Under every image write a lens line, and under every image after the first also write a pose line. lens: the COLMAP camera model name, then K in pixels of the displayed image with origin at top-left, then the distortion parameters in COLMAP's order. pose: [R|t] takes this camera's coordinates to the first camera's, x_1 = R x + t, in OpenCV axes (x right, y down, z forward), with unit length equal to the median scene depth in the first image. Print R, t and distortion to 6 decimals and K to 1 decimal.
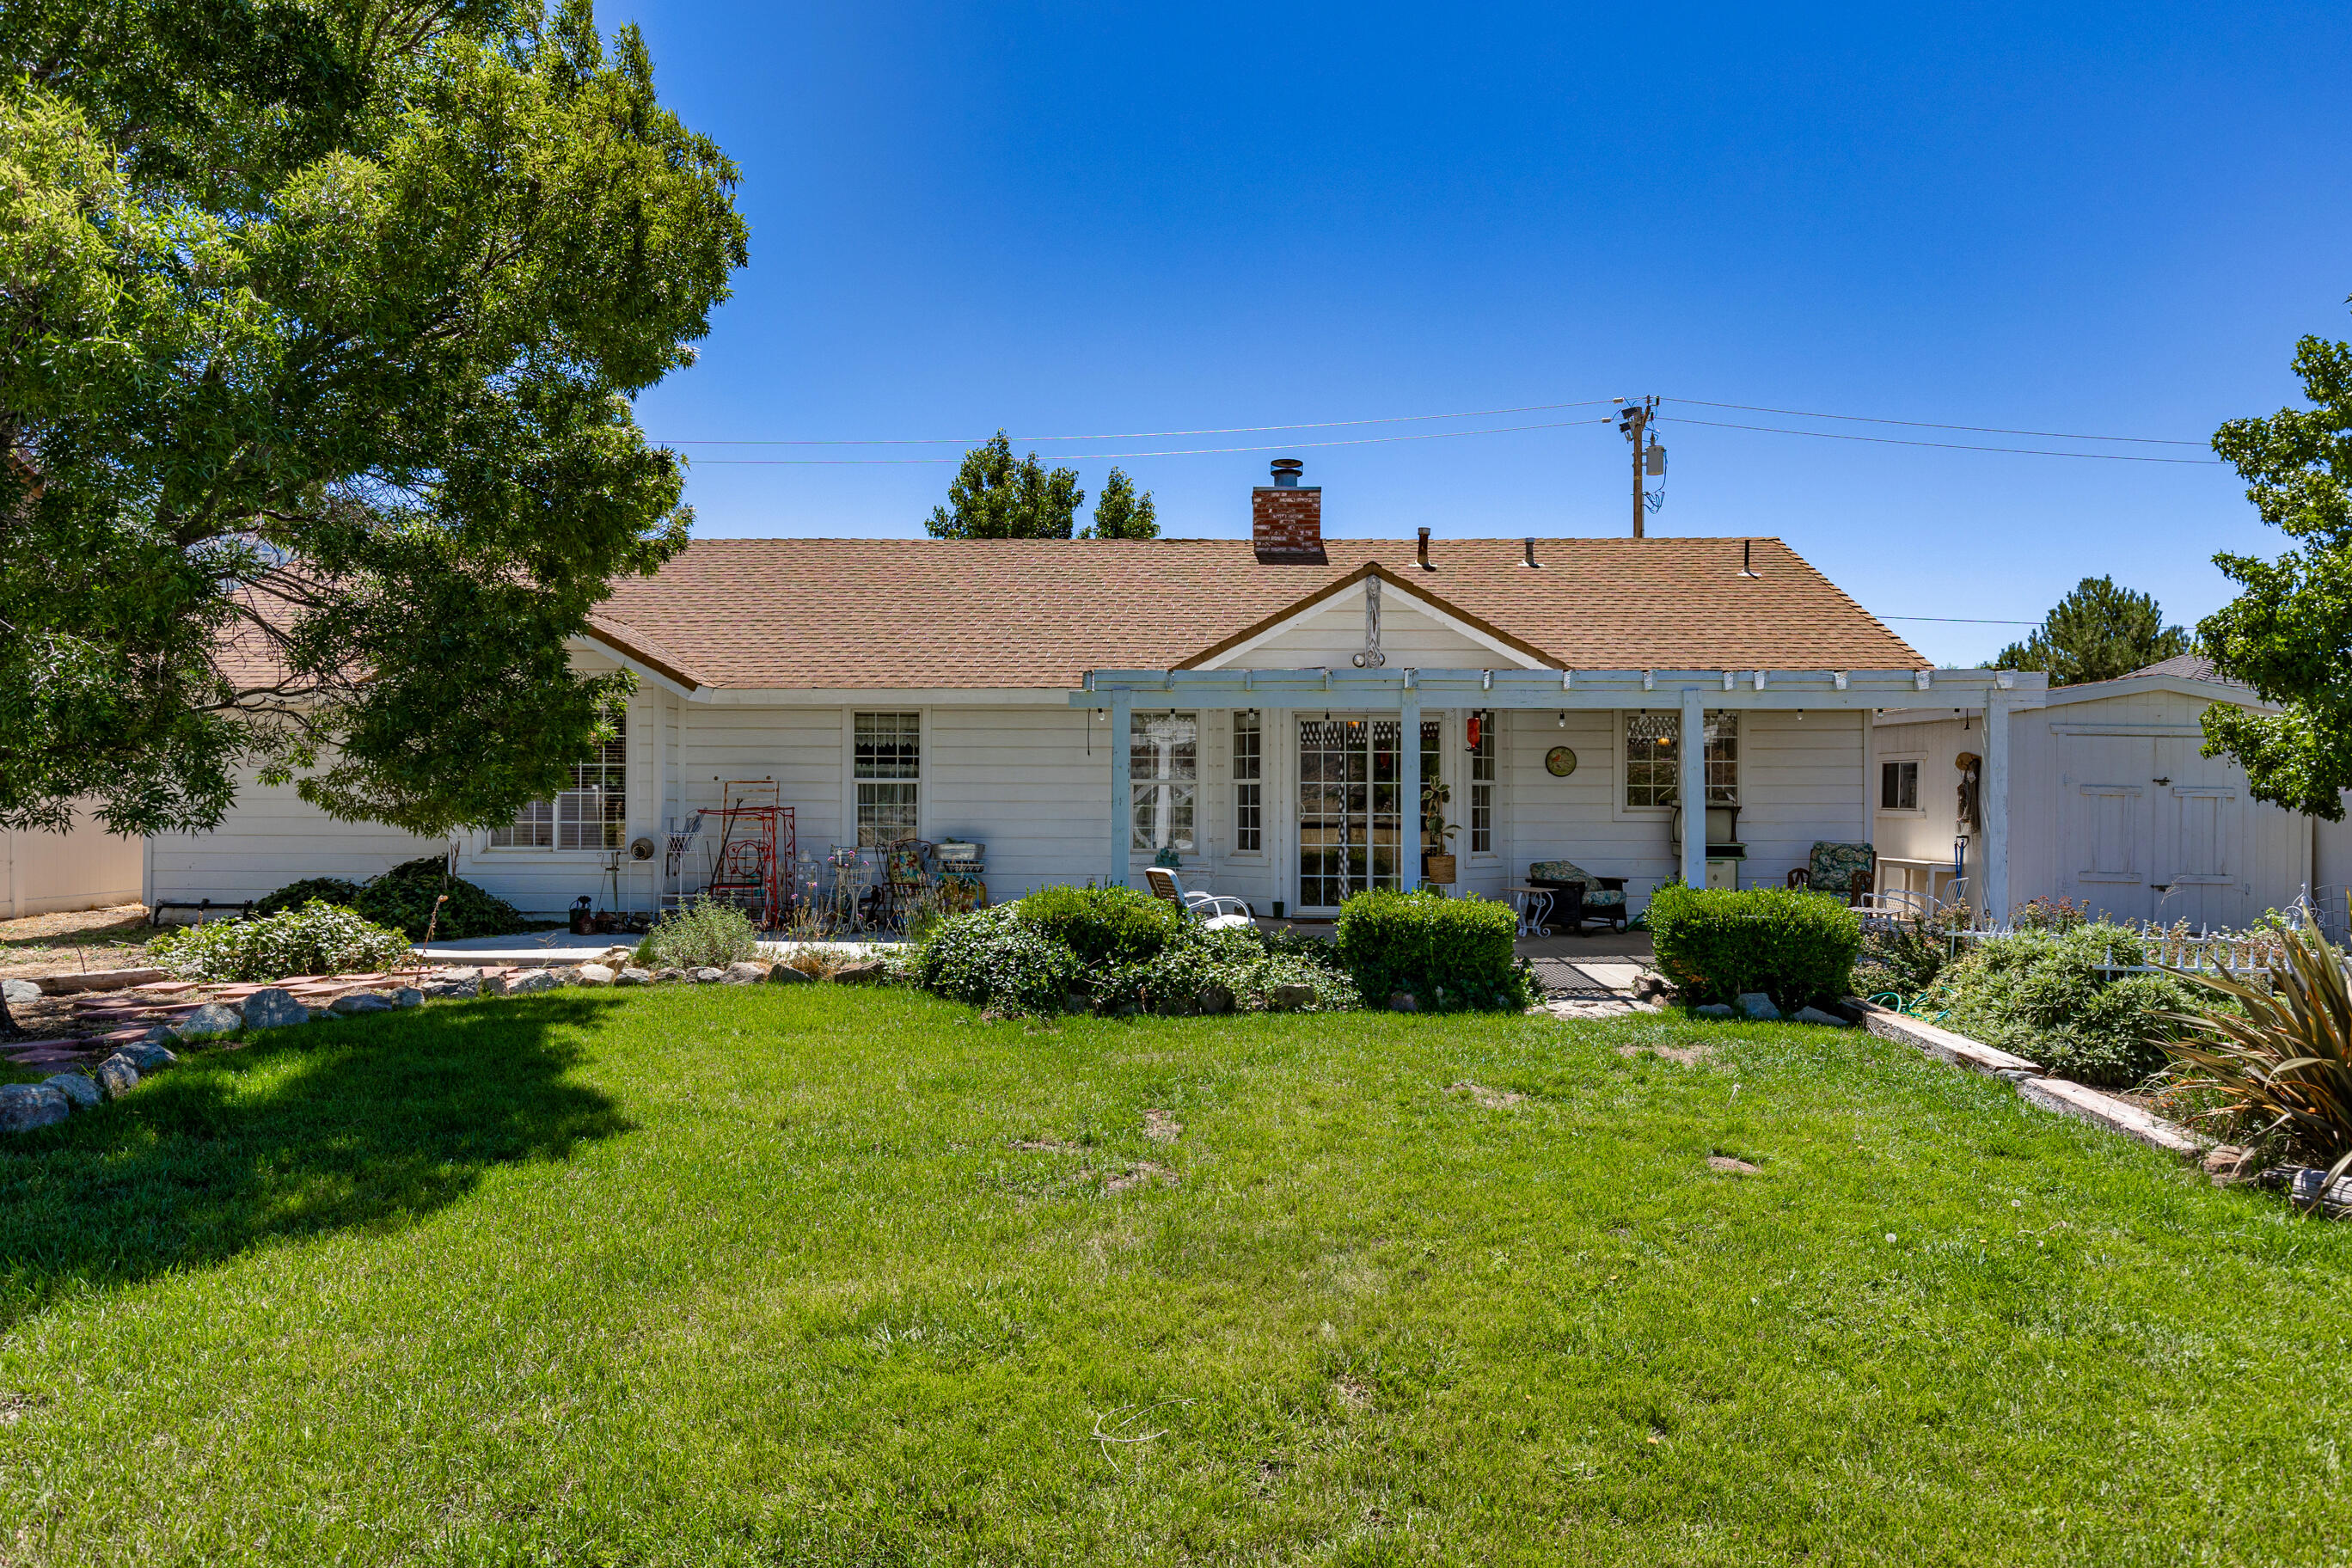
lens RADIAL K [[1450.8, 0, 1176.0], [0, 1450.8, 784.0], [0, 0, 1]] dist [-0.019656, -0.000489]
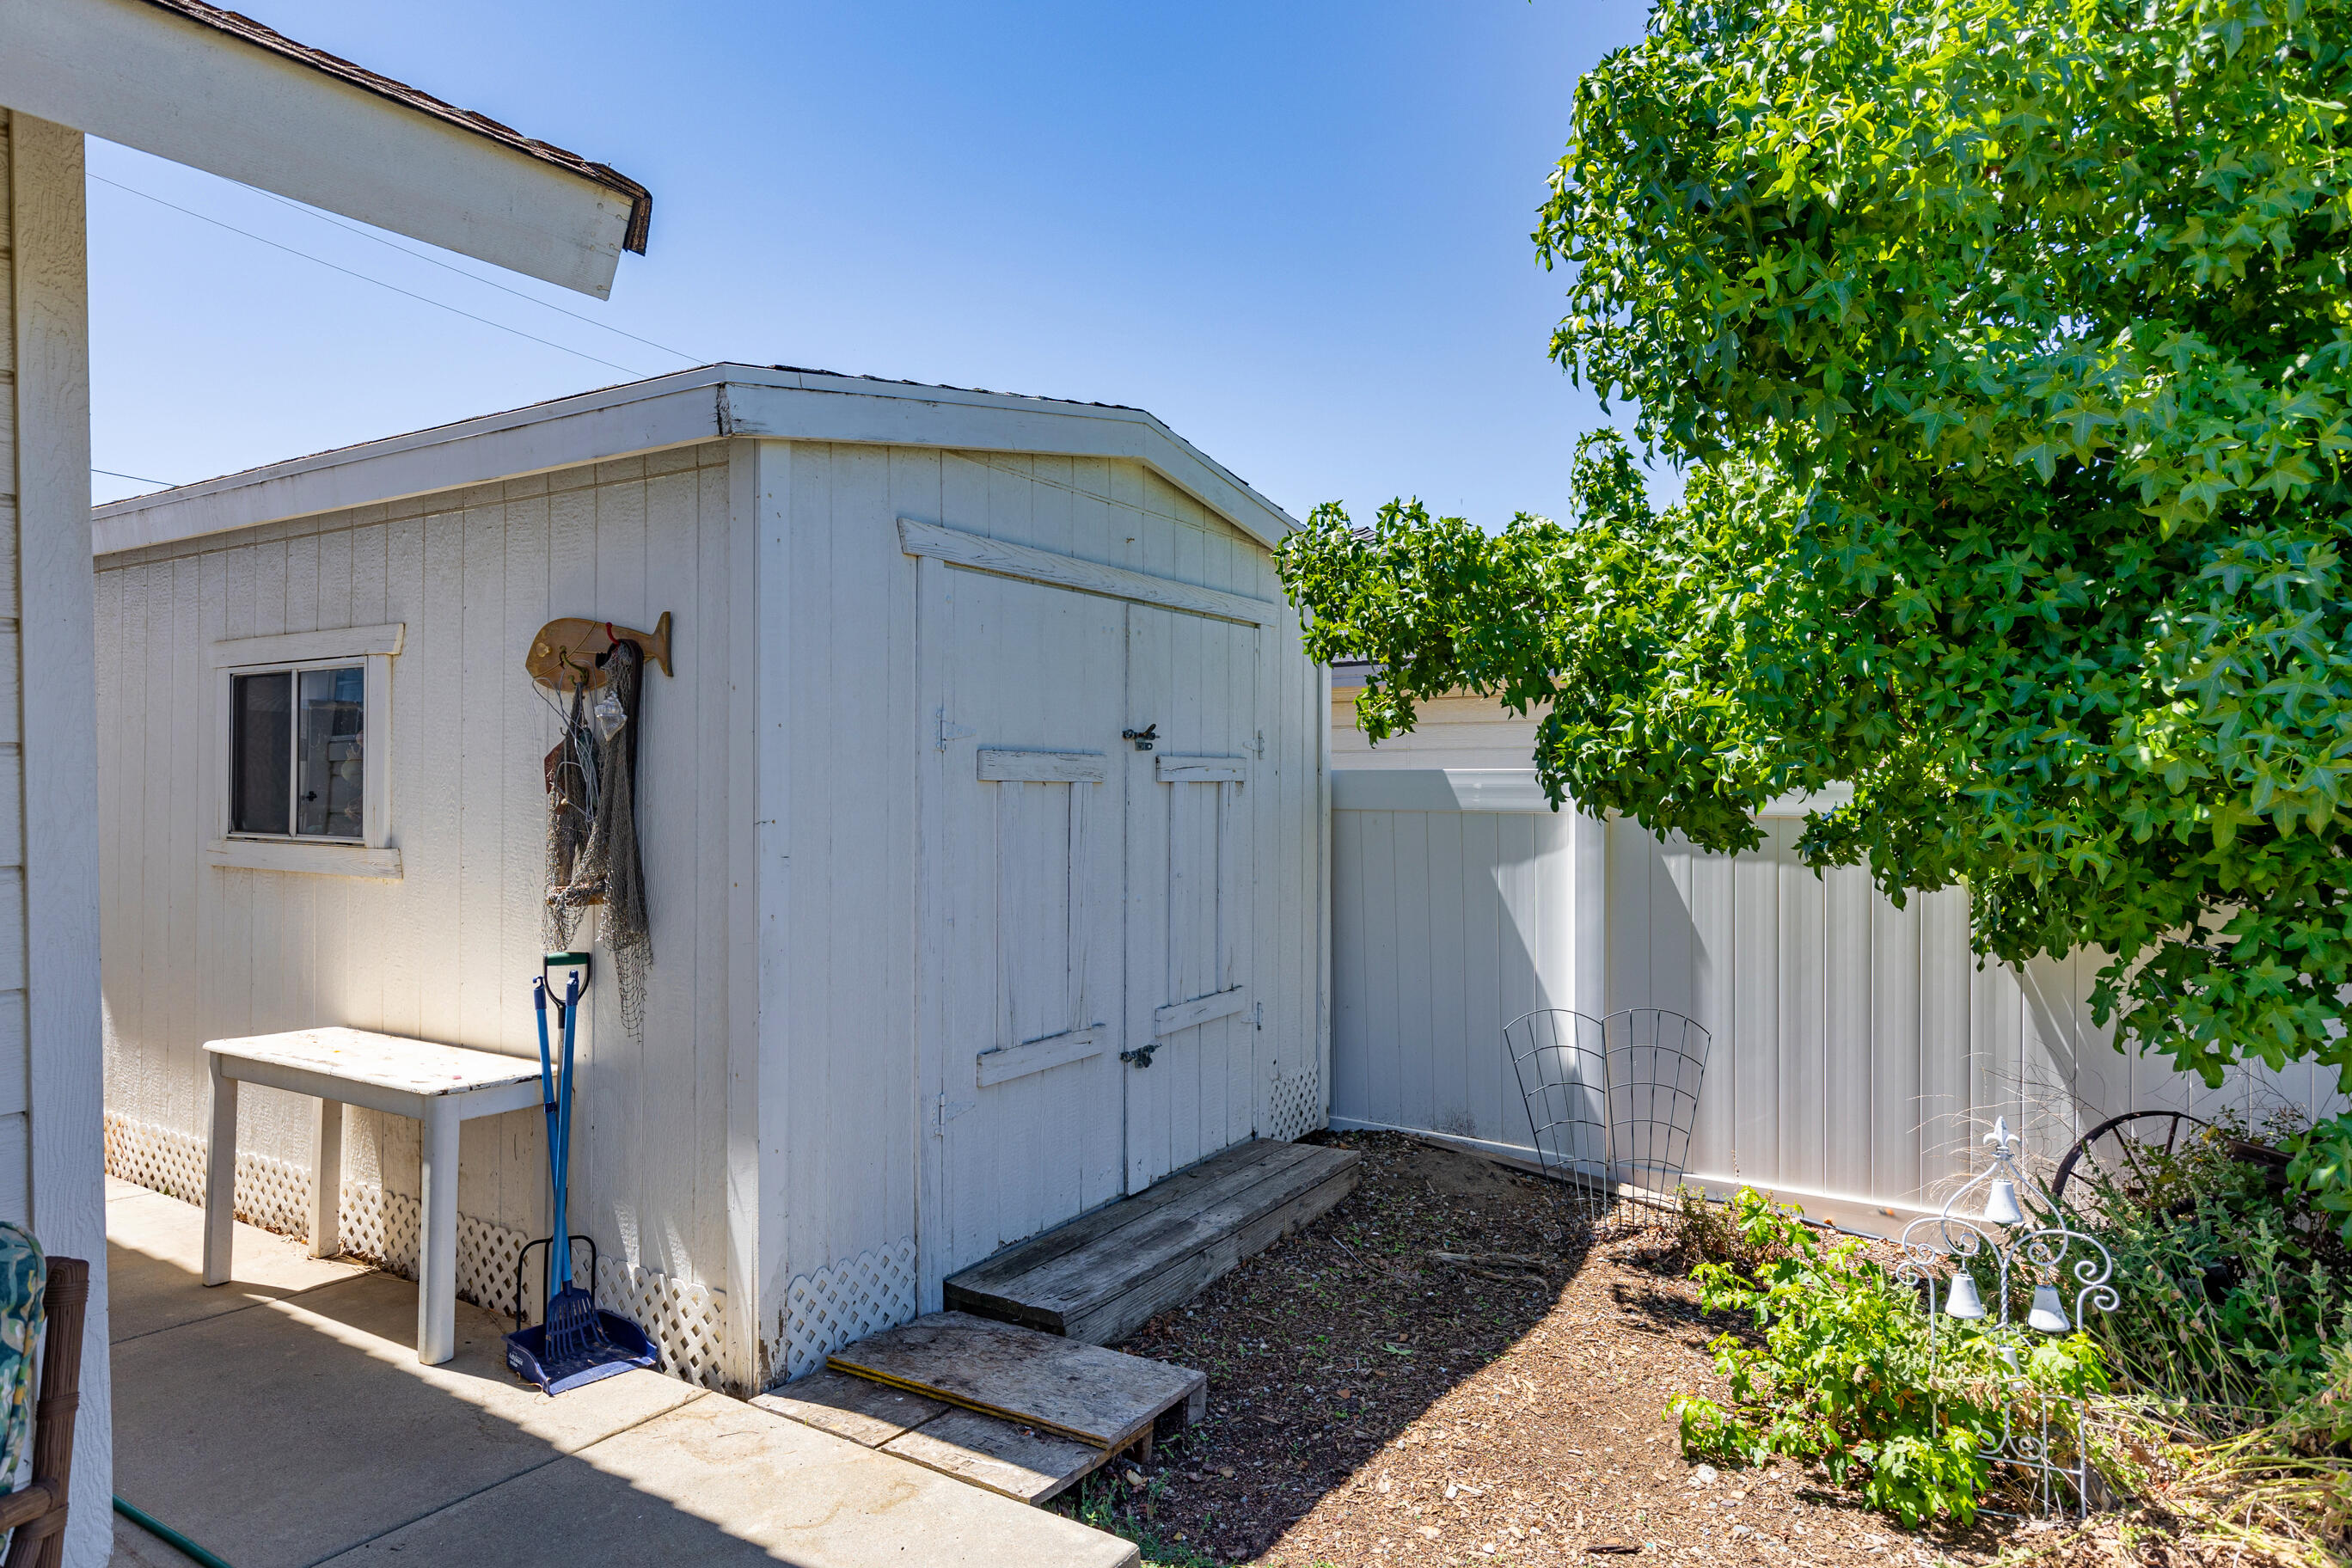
lens RADIAL K [[1358.3, 0, 1176.0], [0, 1358.3, 784.0], [0, 0, 1]] dist [0.002404, 0.000489]
pose [[0.518253, -0.020253, 0.854988, 0.420201], [0.003504, 0.999761, 0.021559, 0.002294], [-0.855220, -0.008177, 0.518200, 0.828332]]
